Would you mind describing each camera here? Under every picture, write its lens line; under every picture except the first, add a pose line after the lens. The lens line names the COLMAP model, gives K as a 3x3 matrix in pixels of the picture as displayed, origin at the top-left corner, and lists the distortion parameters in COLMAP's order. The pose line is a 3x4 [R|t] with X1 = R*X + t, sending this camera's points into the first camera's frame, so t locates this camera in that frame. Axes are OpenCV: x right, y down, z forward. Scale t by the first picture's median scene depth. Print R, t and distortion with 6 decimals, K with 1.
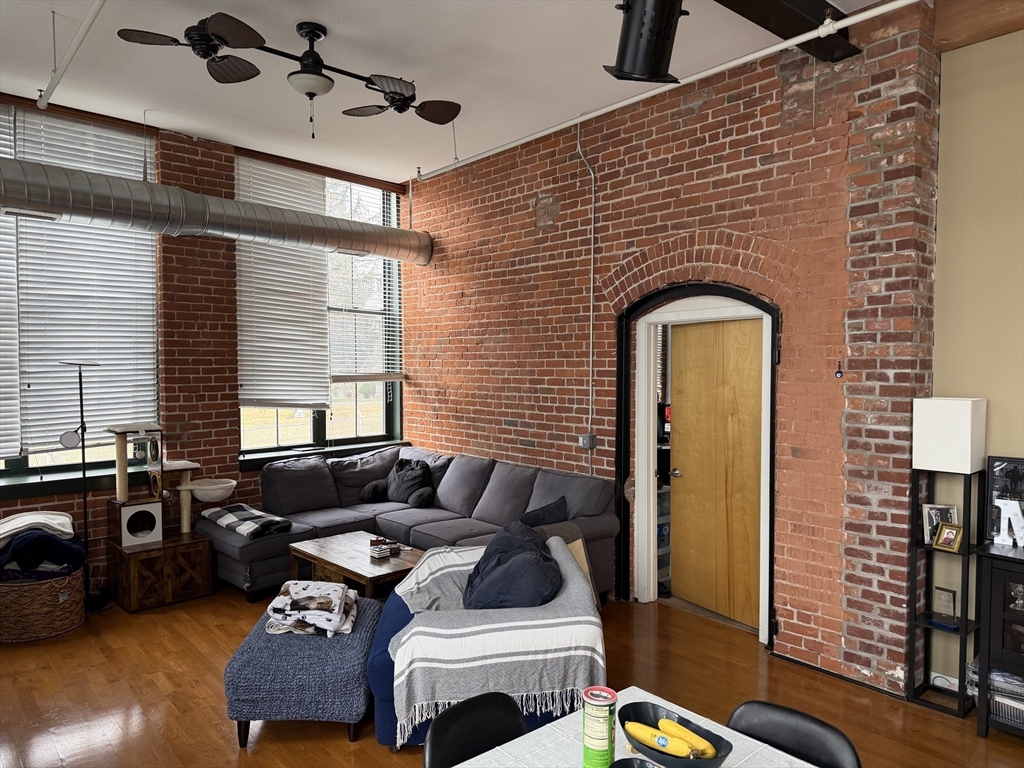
lens RADIAL K [[708.8, 0, 514.6], [0, 708.8, 383.4], [0, 0, 1]] dist [0.052713, -0.088769]
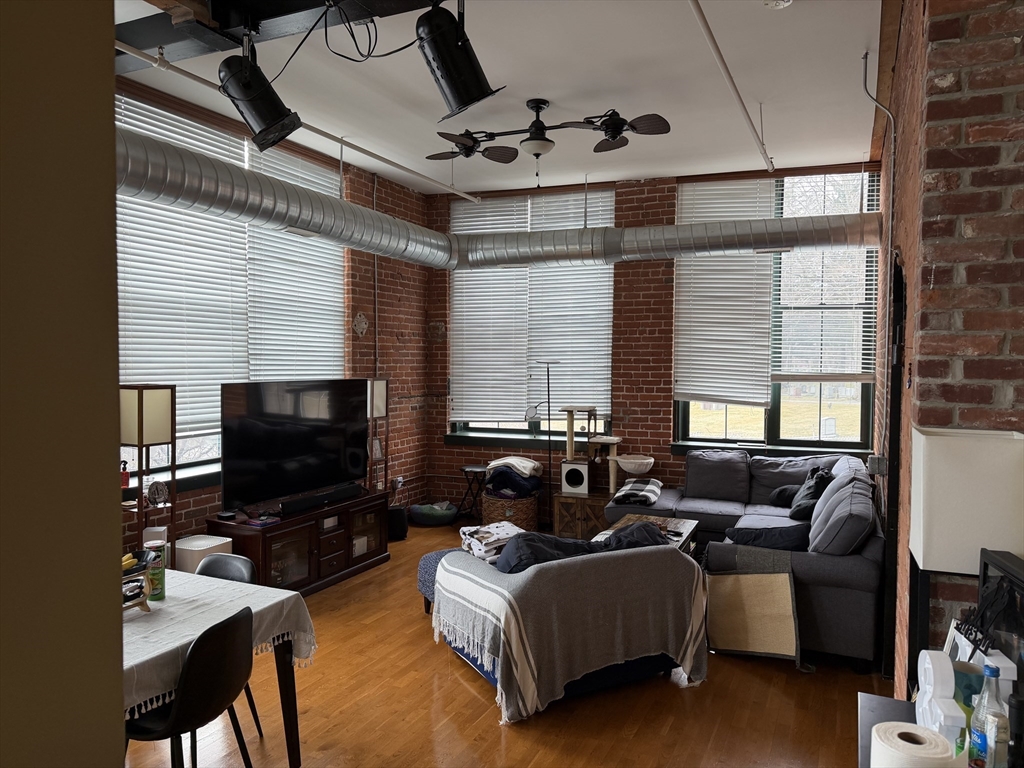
lens RADIAL K [[708.8, 0, 514.6], [0, 708.8, 383.4], [0, 0, 1]] dist [0.052713, -0.088769]
pose [[0.397221, 0.033335, -0.917117, 0.611689], [-0.029480, 0.999288, 0.023553, -0.013798], [0.917249, 0.017680, 0.397921, 0.308159]]
